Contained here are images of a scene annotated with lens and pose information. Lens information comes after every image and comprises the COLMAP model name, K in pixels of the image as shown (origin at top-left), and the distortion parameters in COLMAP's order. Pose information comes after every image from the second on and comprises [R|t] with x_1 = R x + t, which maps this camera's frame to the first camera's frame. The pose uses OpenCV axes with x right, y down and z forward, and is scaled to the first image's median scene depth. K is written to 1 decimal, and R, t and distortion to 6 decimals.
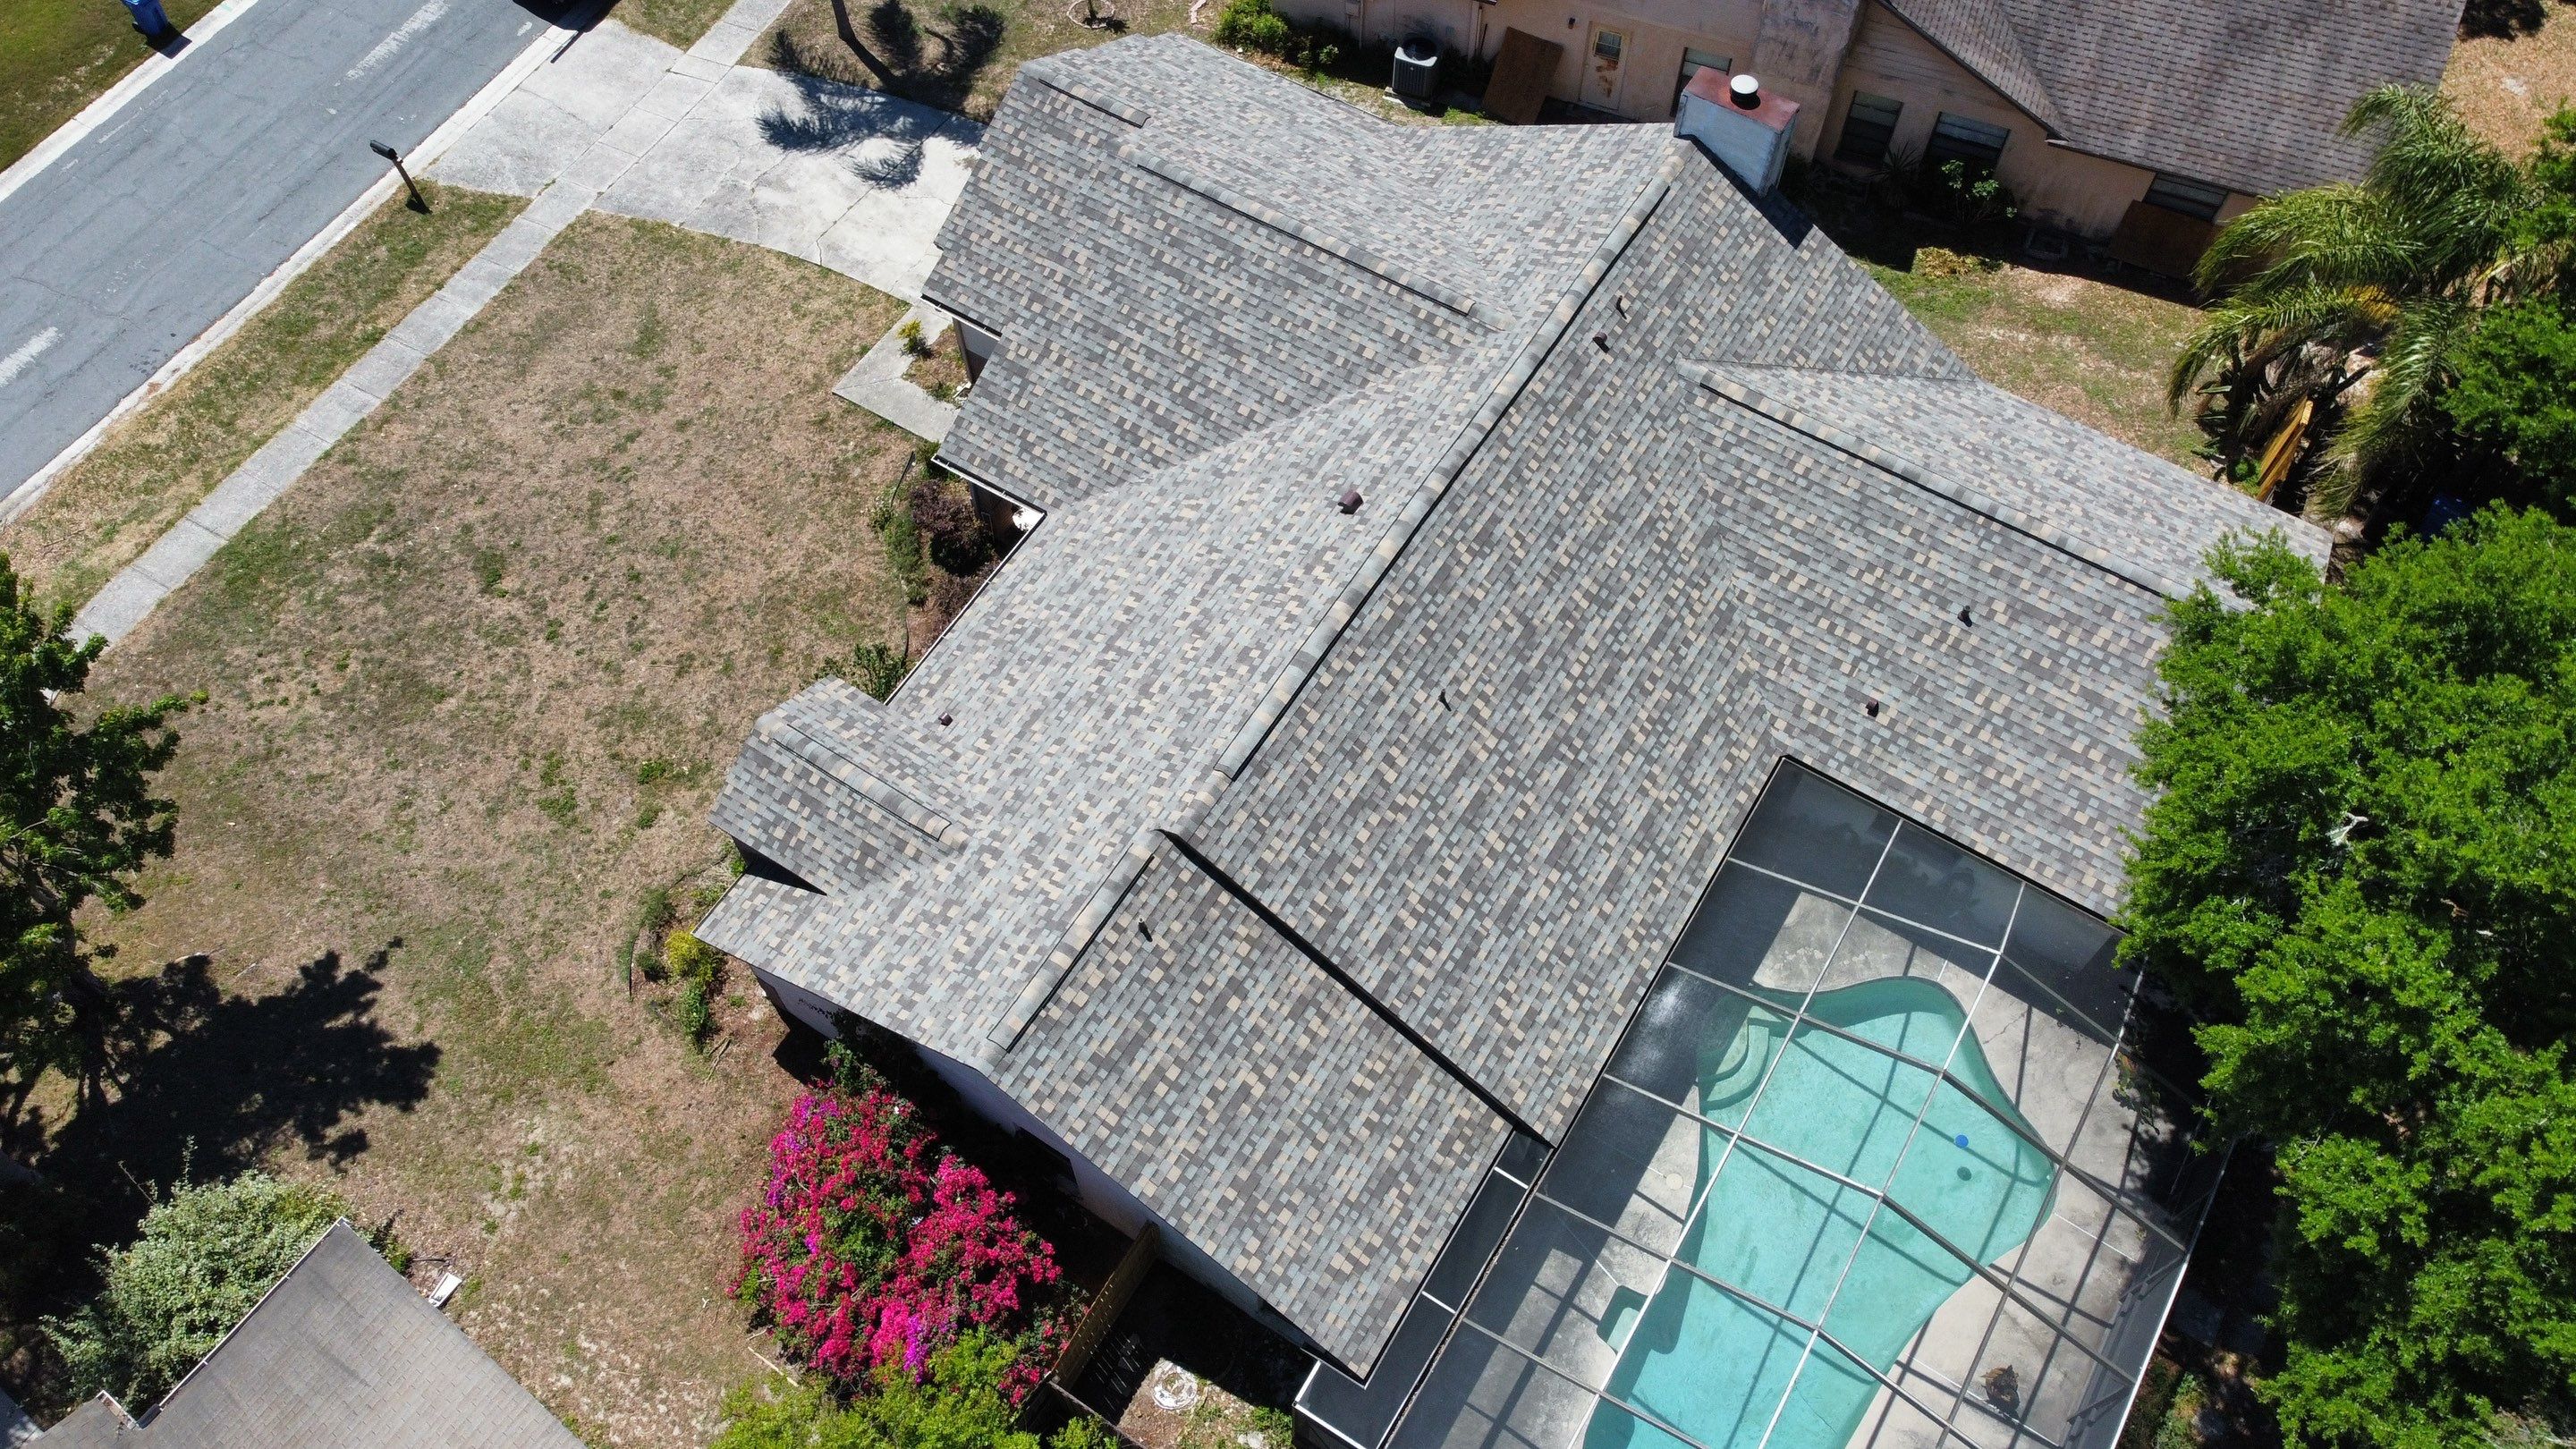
lens RADIAL K [[1964.5, 0, 1250.7], [0, 1964.5, 671.6], [0, 0, 1]] dist [0.007817, -0.023886]
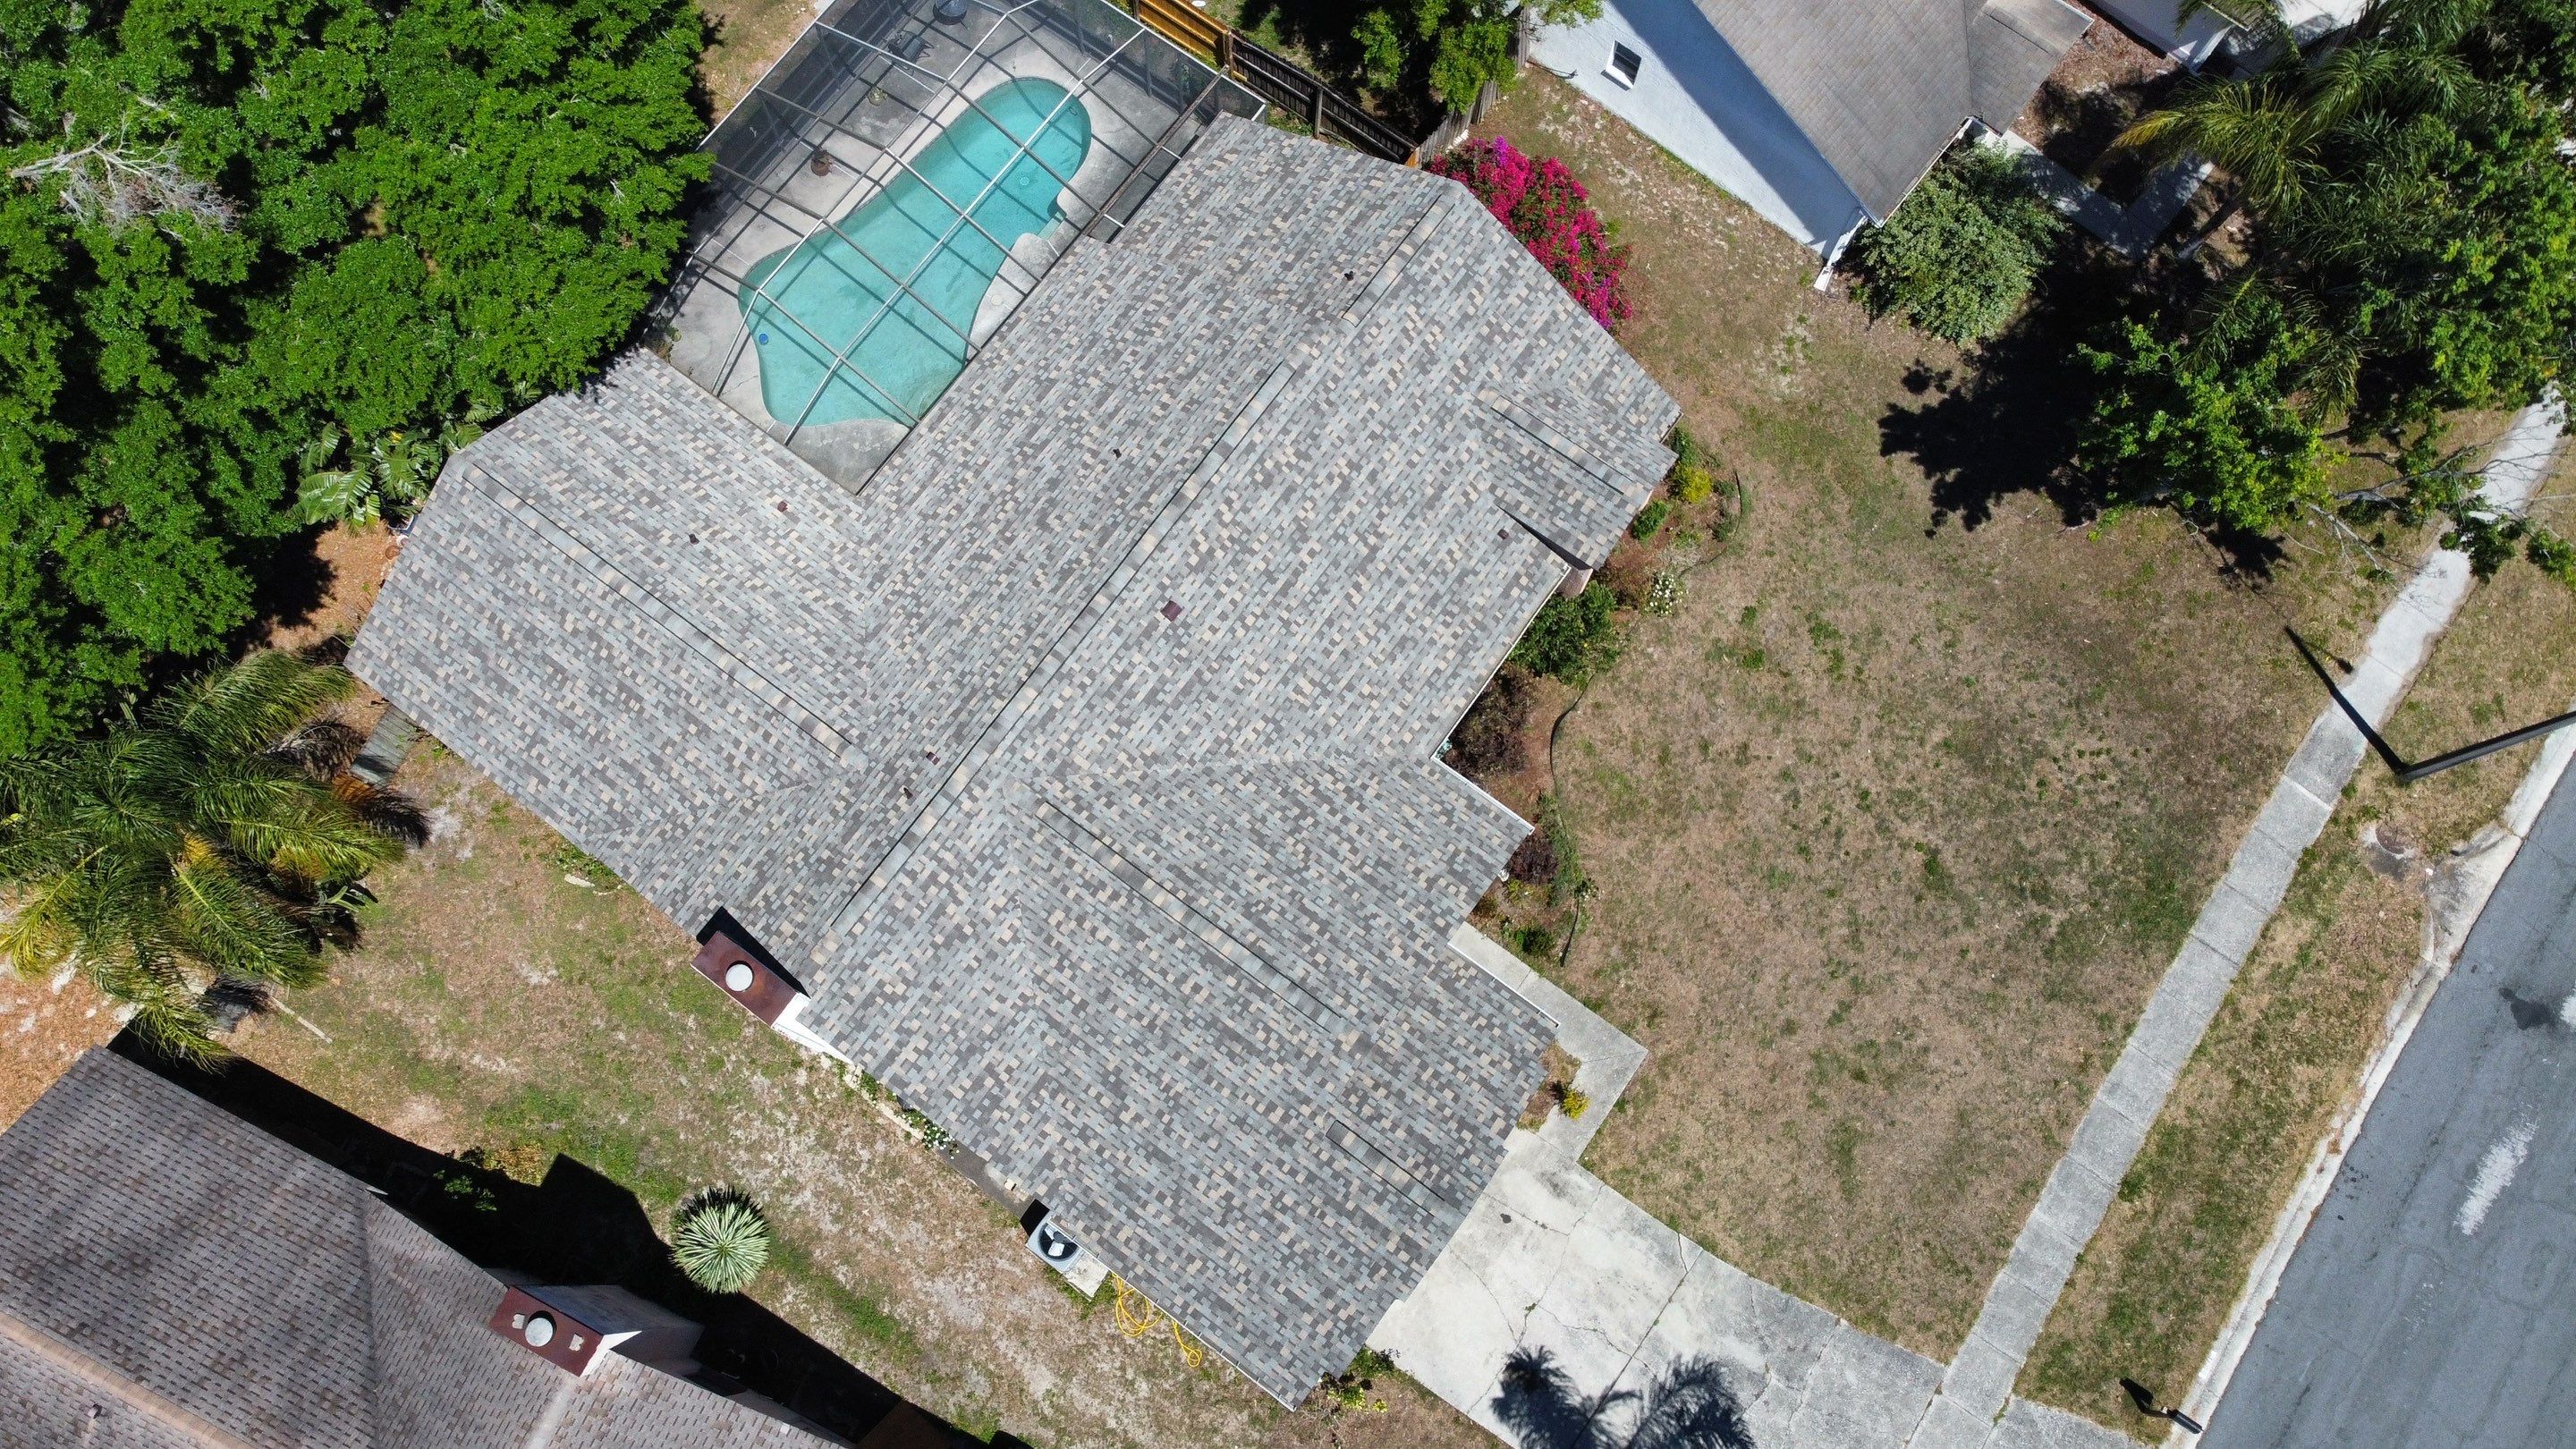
lens RADIAL K [[1984.3, 0, 1263.2], [0, 1984.3, 698.4], [0, 0, 1]] dist [0.001640, -0.035721]
pose [[-0.998027, -0.051612, 0.035748, -0.050077], [0.061061, -0.665511, 0.743886, -0.989263], [-0.014603, 0.744601, 0.667350, 0.216716]]
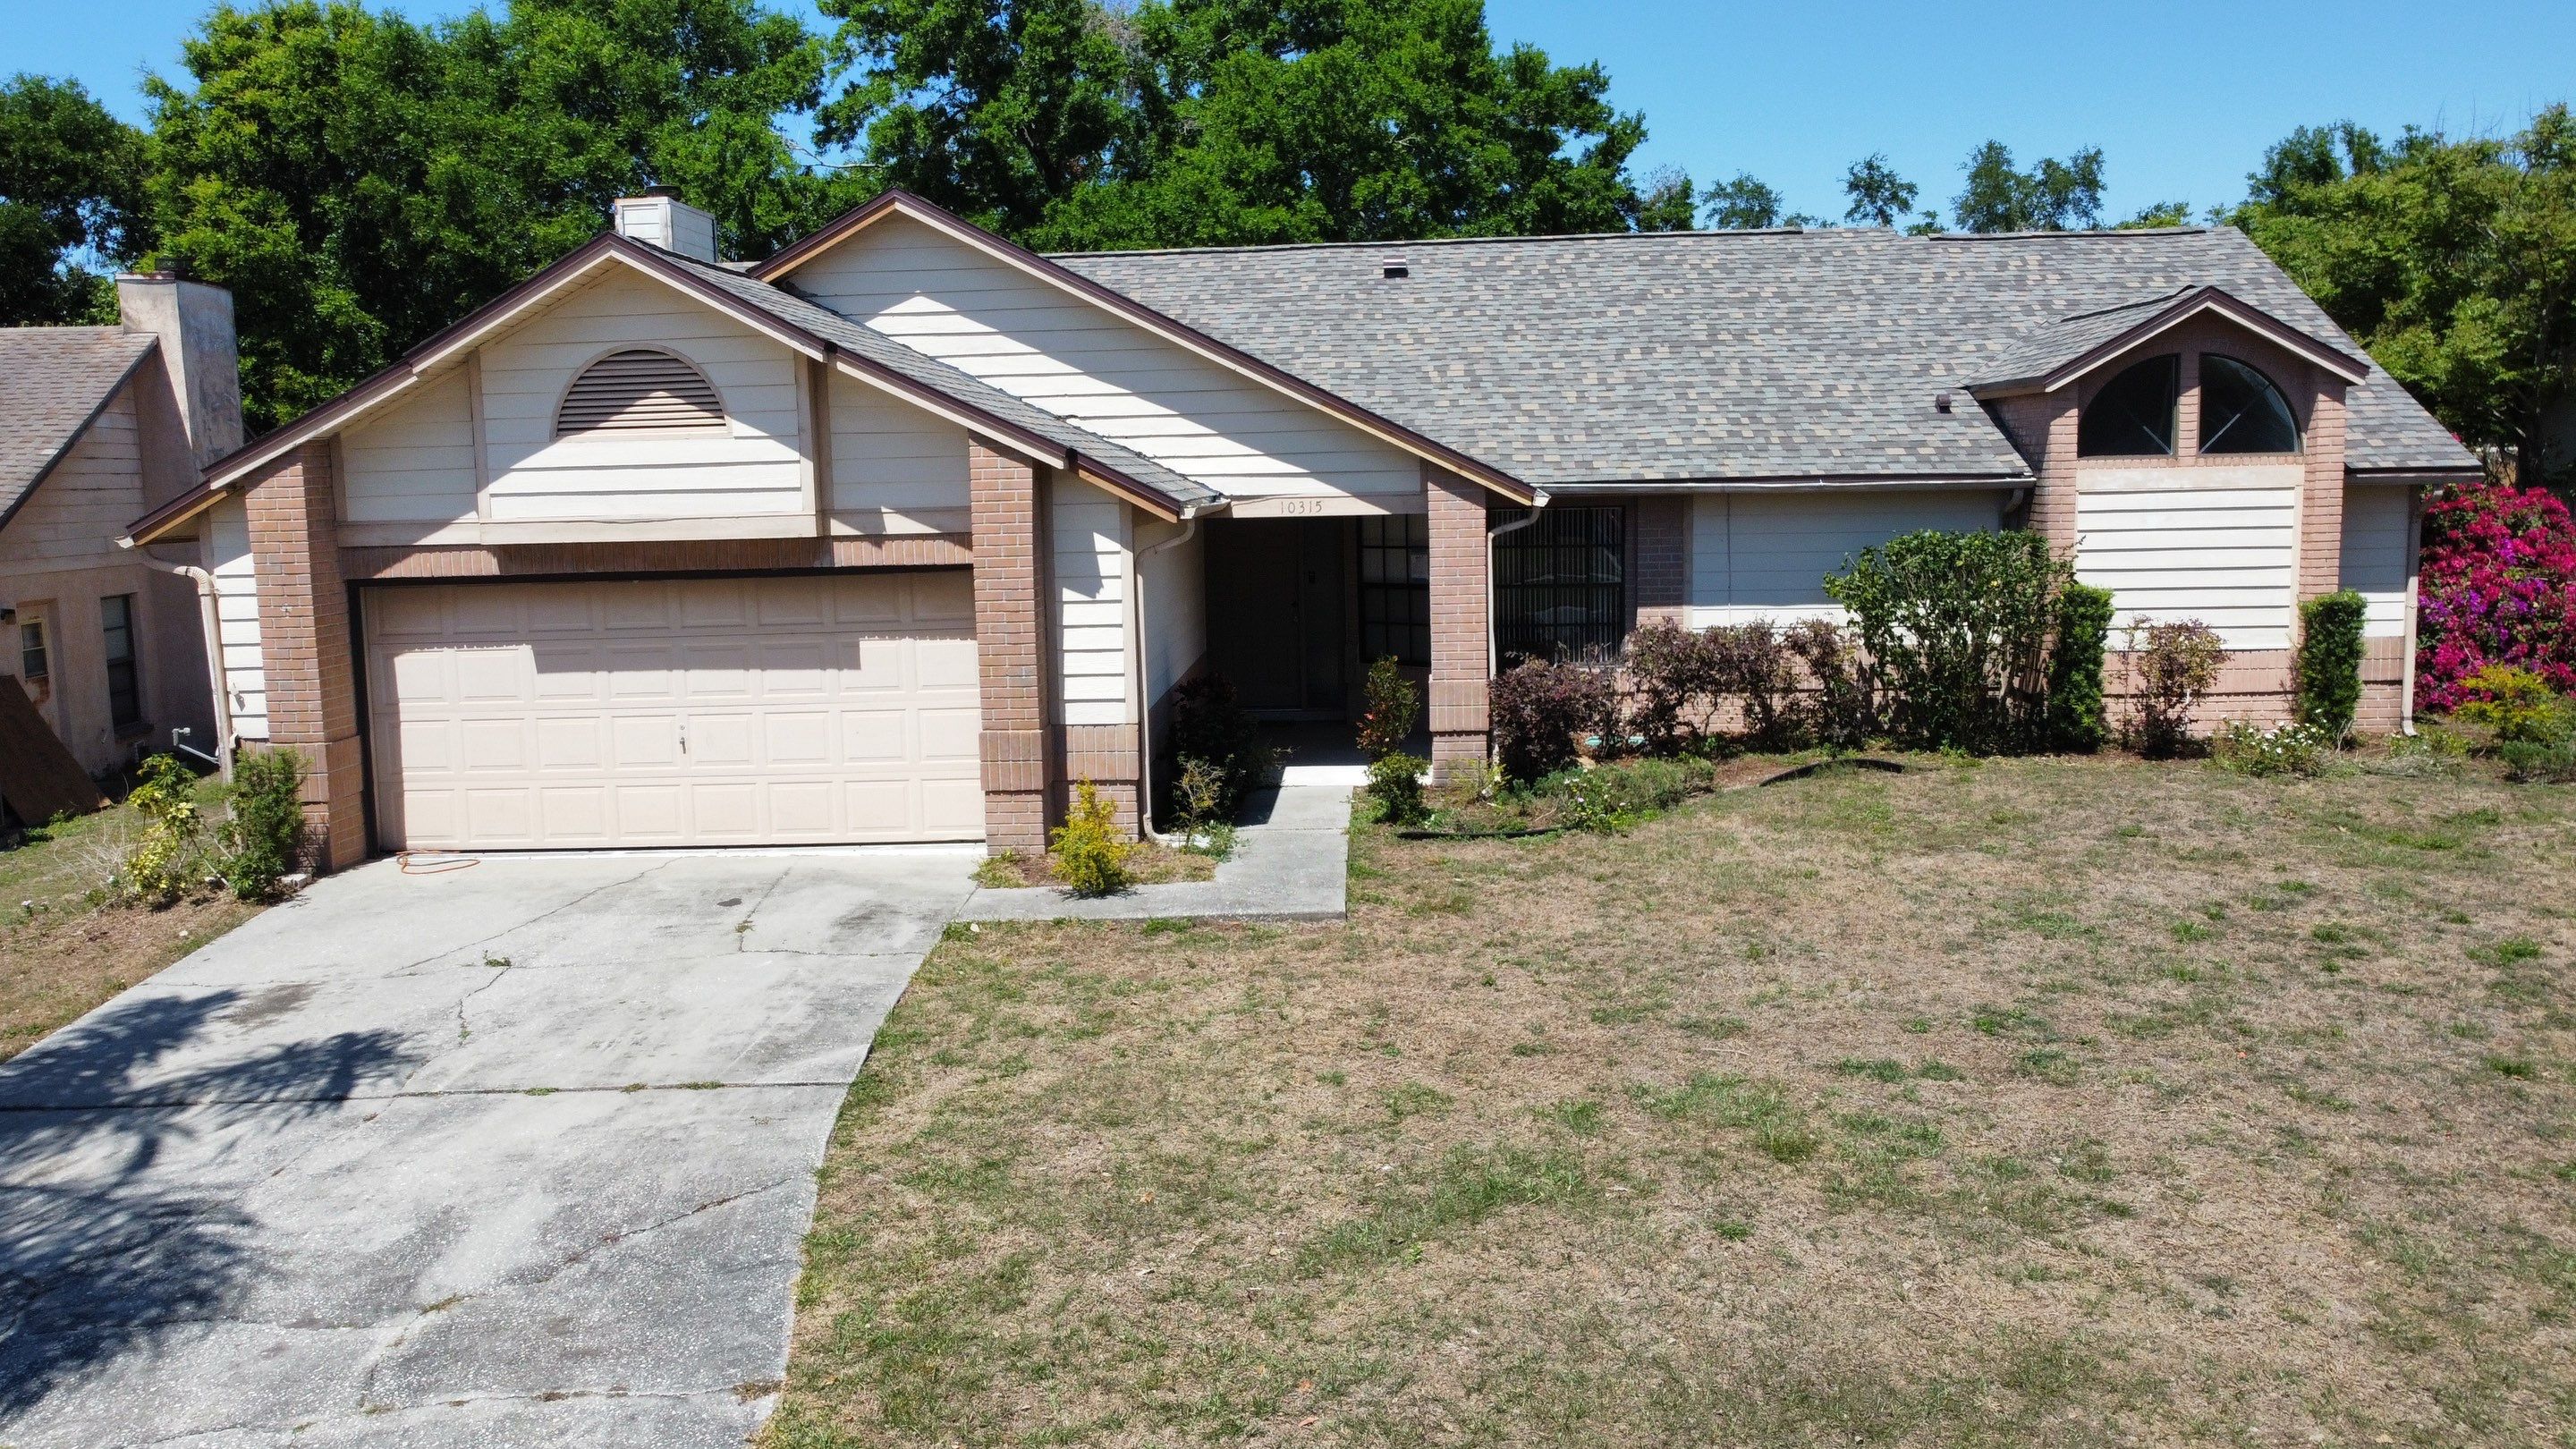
lens RADIAL K [[1964.5, 0, 1246.9], [0, 1964.5, 679.1], [0, 0, 1]] dist [0.007817, -0.023886]
pose [[-0.480038, -0.063926, 0.874915, -0.618594], [0.761767, 0.464239, 0.451877, -0.405655], [-0.435057, 0.883400, -0.174156, 1.271374]]
